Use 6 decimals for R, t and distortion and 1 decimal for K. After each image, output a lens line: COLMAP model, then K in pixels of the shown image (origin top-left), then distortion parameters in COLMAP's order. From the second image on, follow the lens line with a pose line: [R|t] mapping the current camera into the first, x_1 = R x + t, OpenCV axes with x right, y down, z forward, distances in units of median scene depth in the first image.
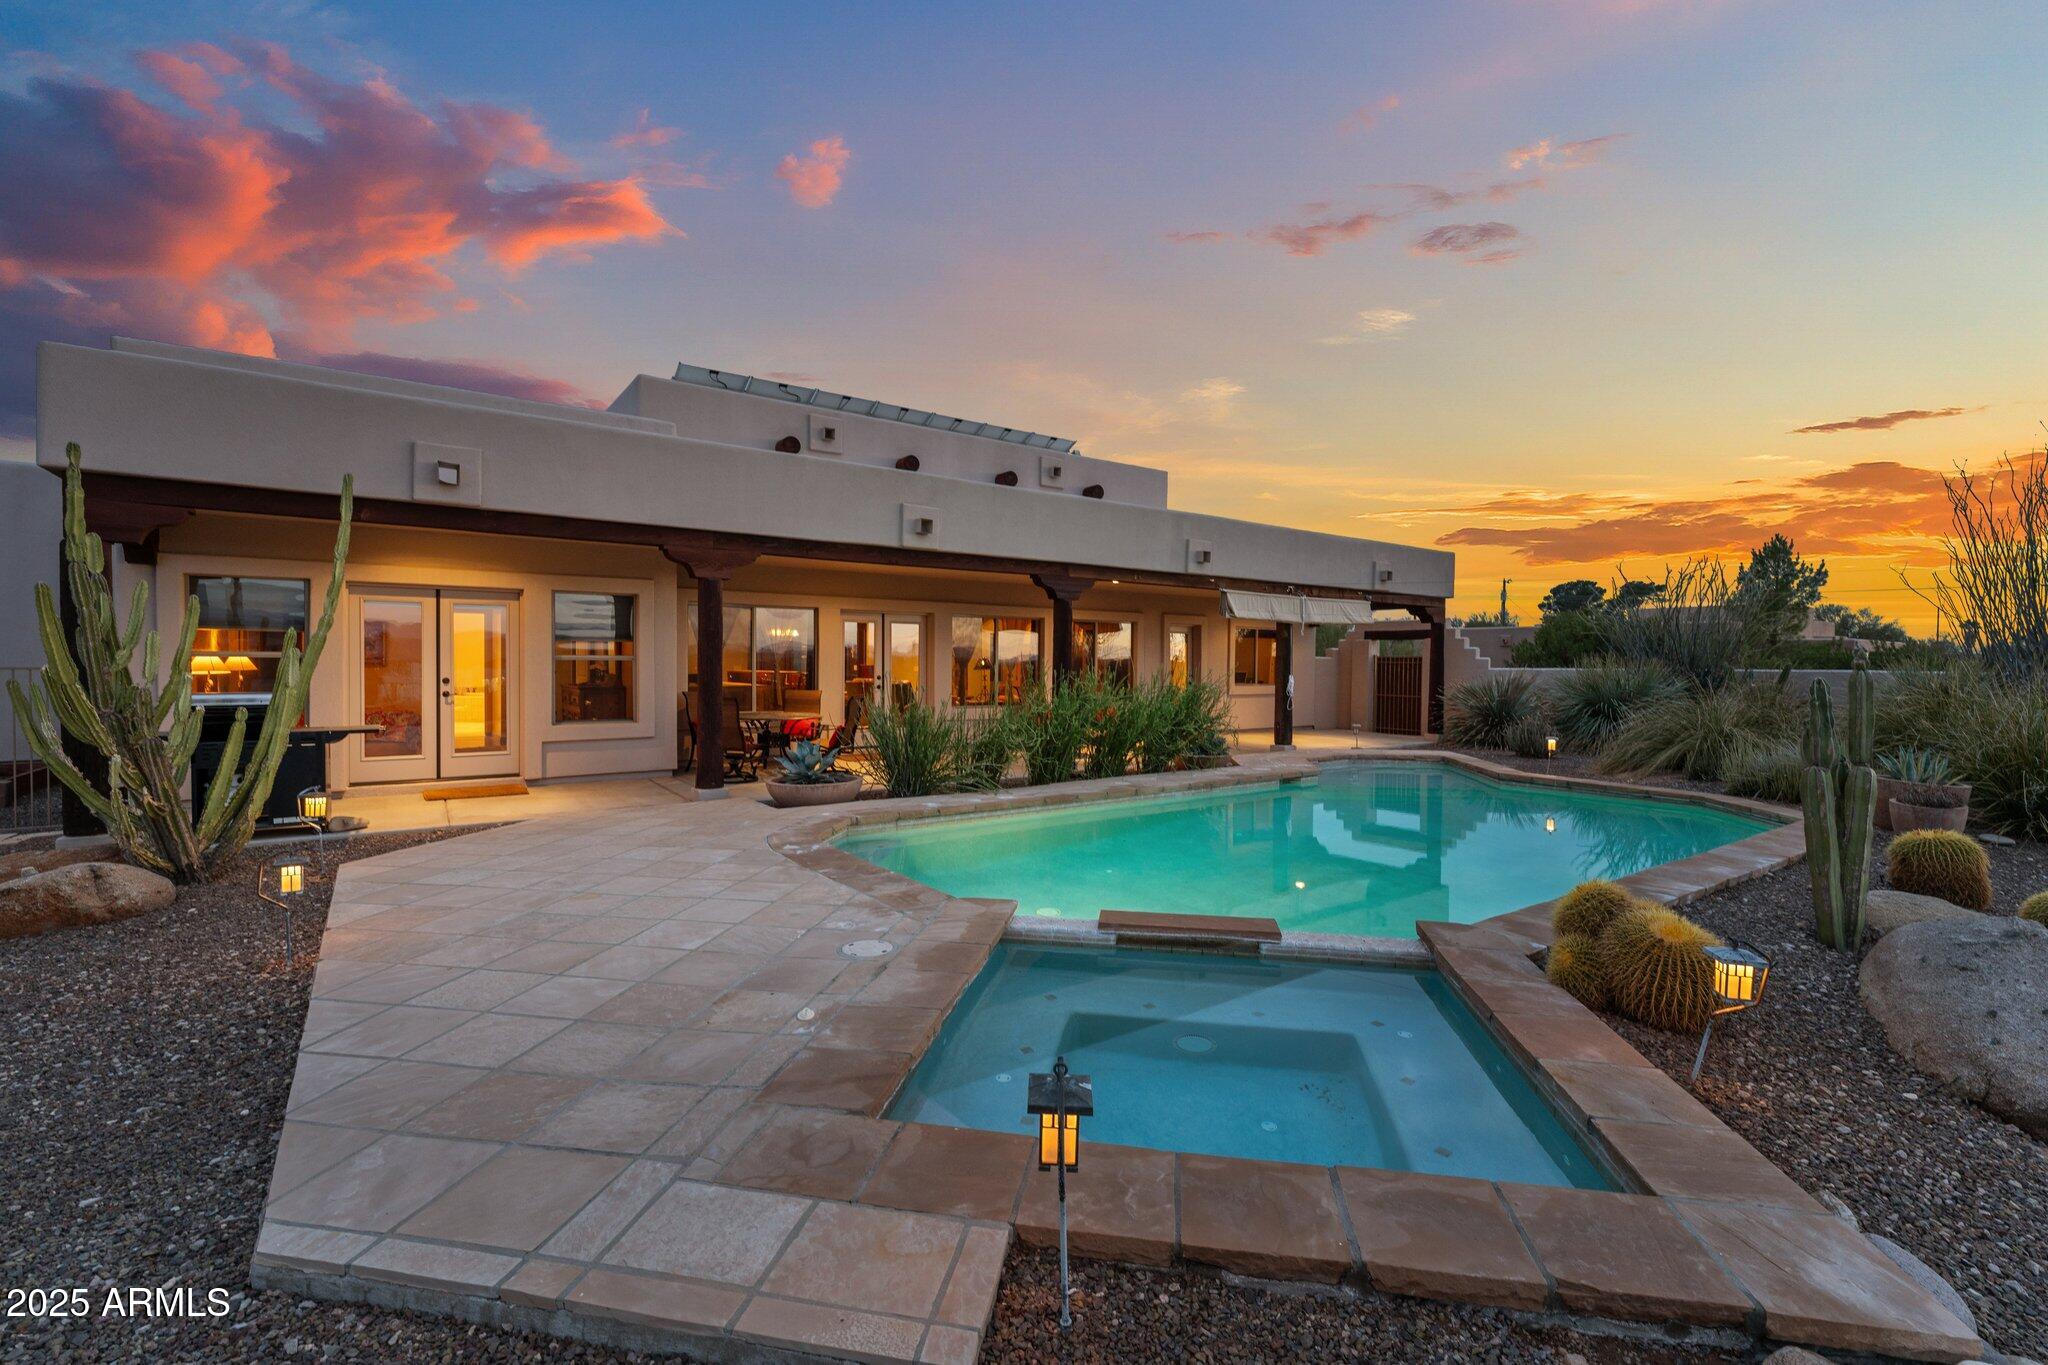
lens RADIAL K [[880.9, 0, 1024.0], [0, 880.9, 682.5], [0, 0, 1]] dist [-0.001046, 0.000169]
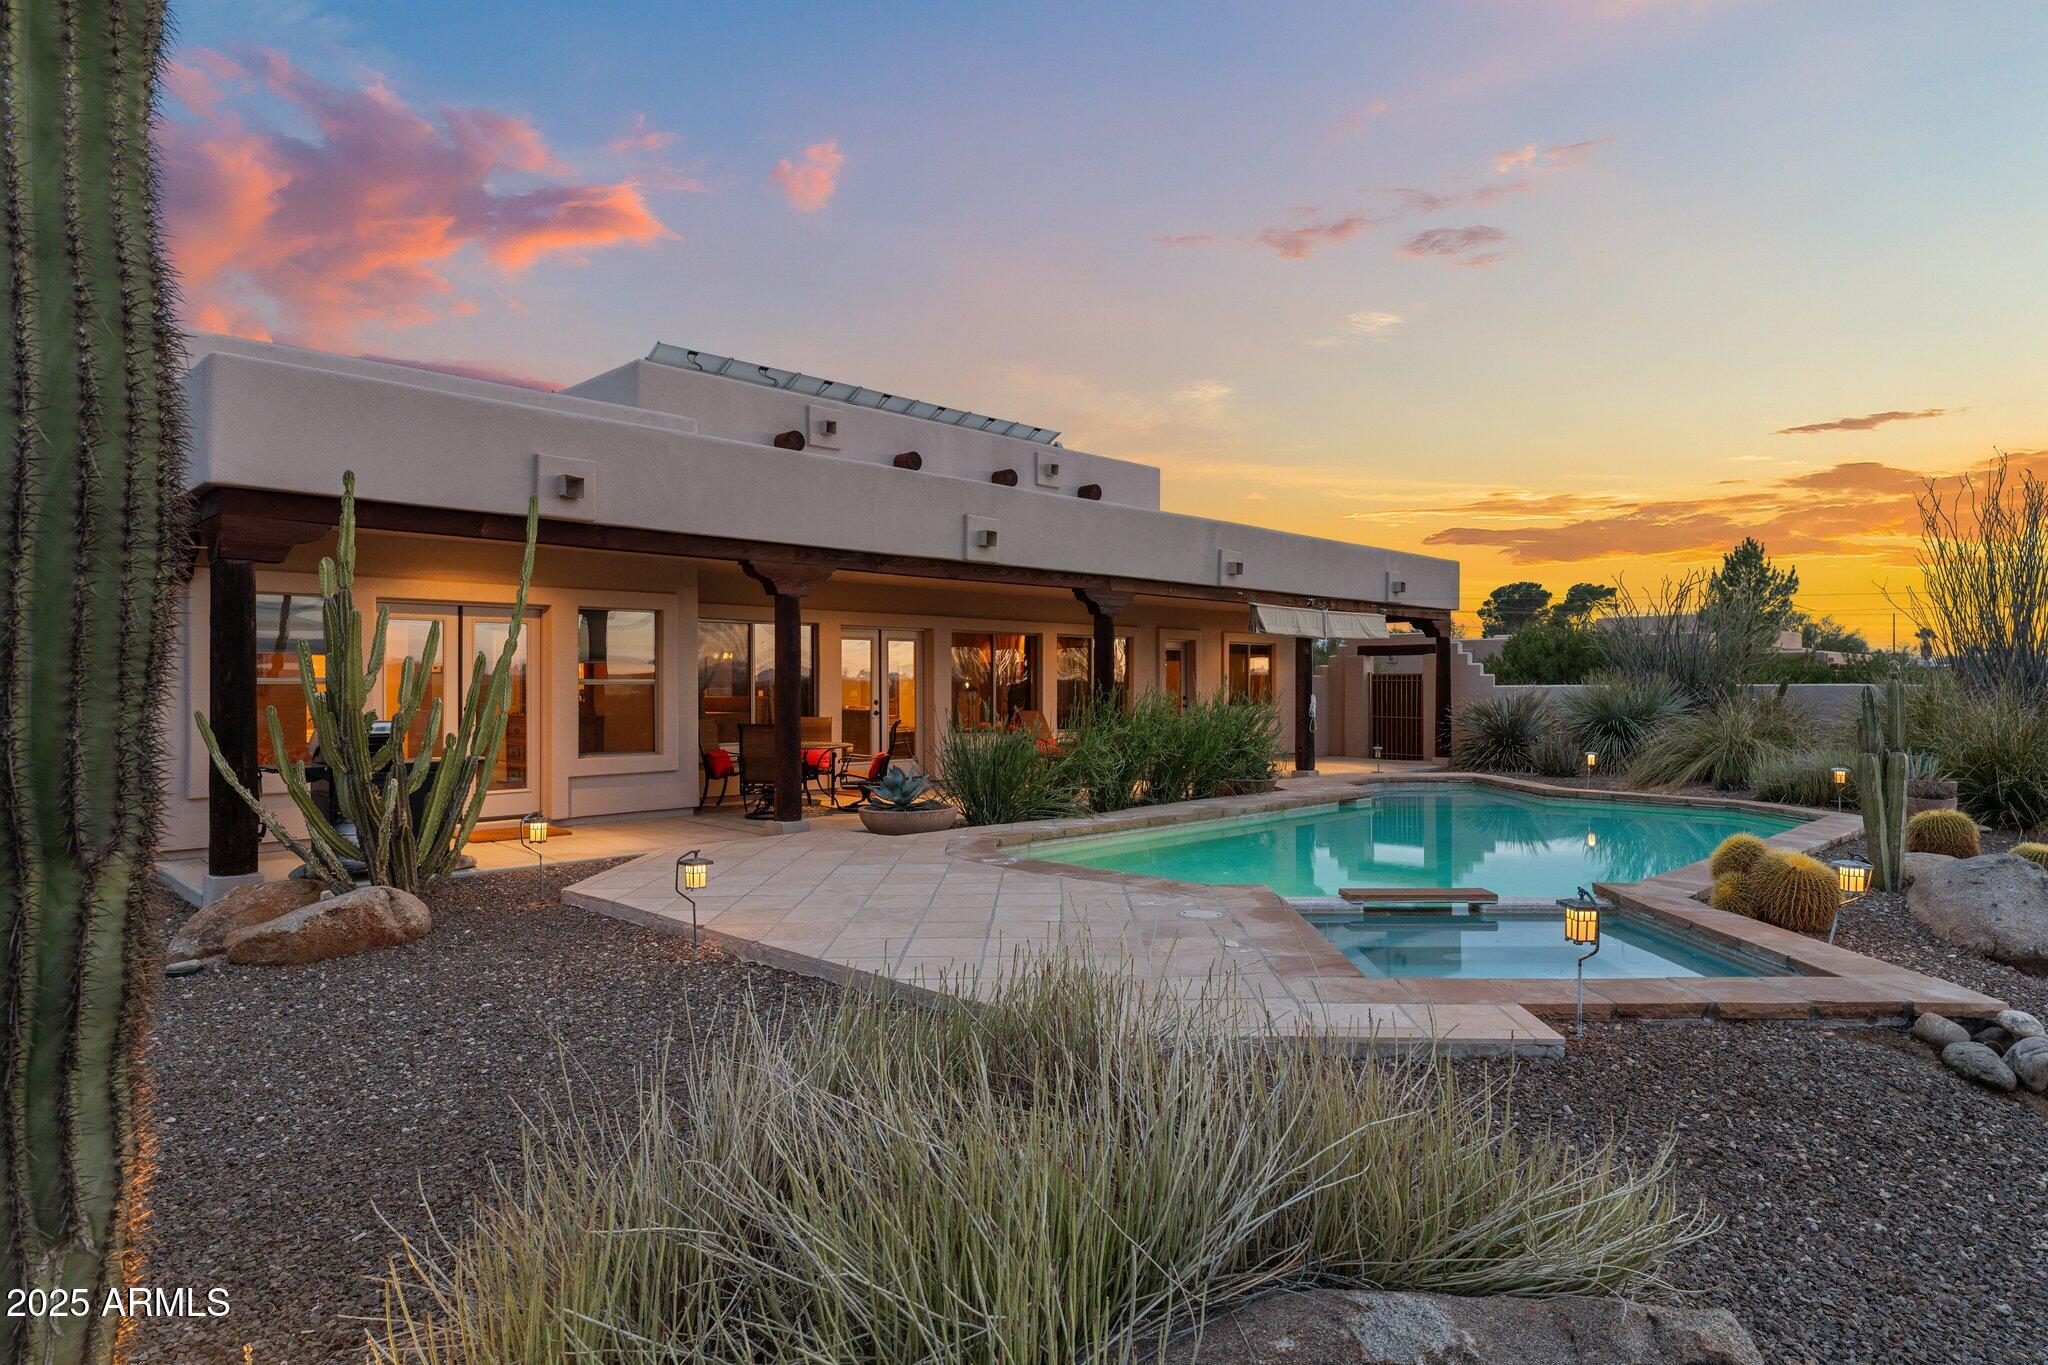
lens RADIAL K [[1166.6, 0, 1024.0], [0, 1166.6, 682.5], [0, 0, 1]] dist [-0.001114, -0.001303]
pose [[0.986746, -0.009295, 0.162005, -0.221746], [0.013506, 0.999598, -0.024913, 0.006069], [-0.161708, 0.026771, 0.986475, -0.182912]]
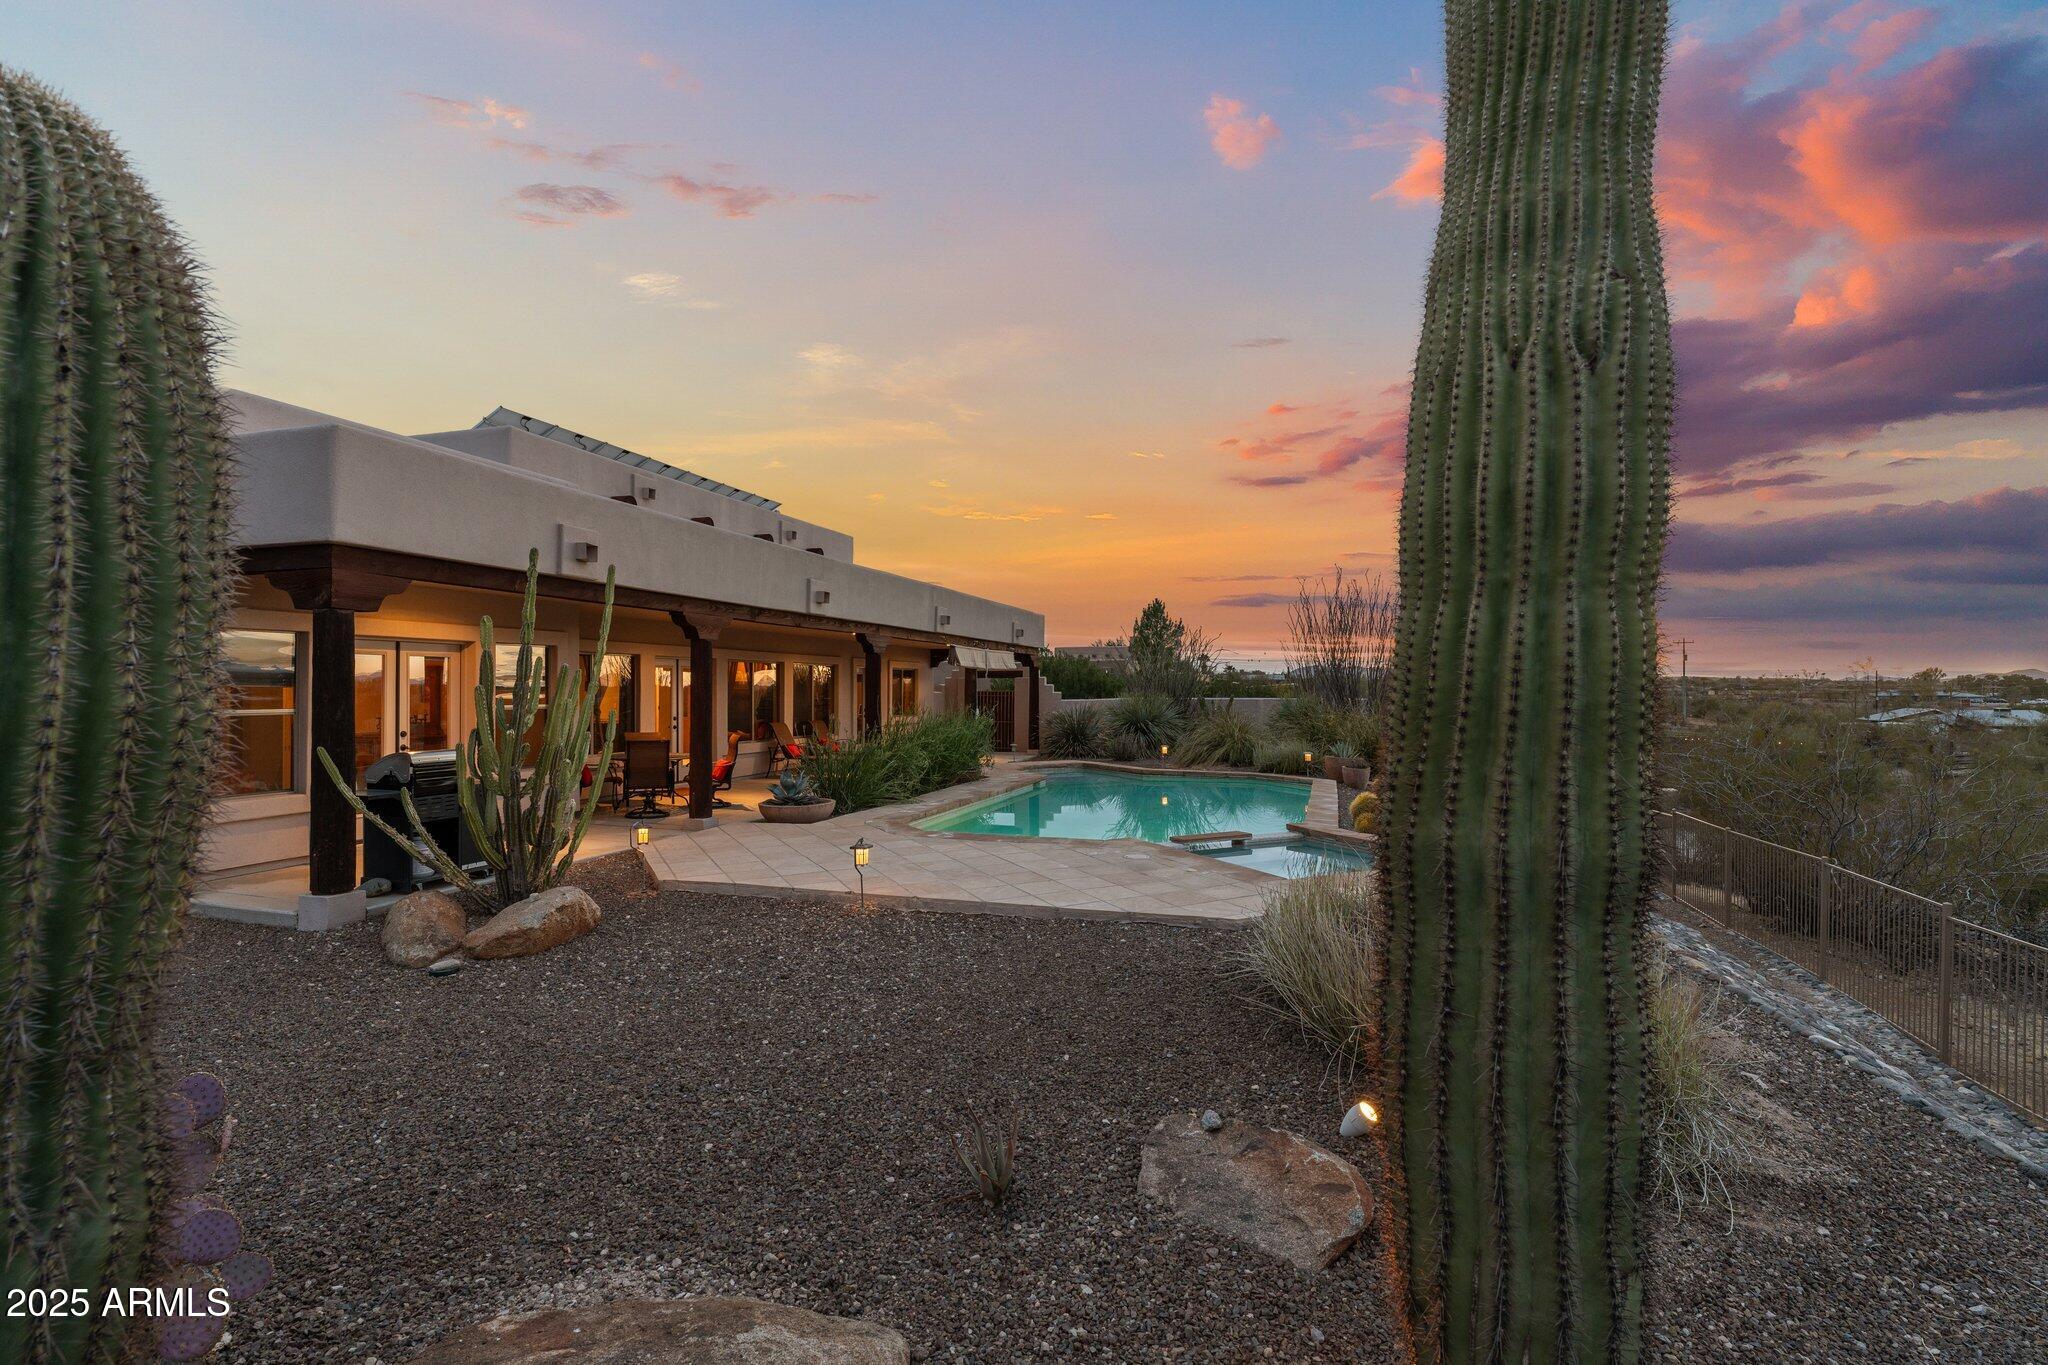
lens RADIAL K [[944.9, 0, 1024.0], [0, 944.9, 682.5], [0, 0, 1]] dist [-0.000938, -0.000049]
pose [[0.802059, -0.002635, 0.597240, -0.547629], [0.019030, 0.999595, -0.021145, -0.018147], [-0.596942, 0.028325, 0.801784, -0.194000]]
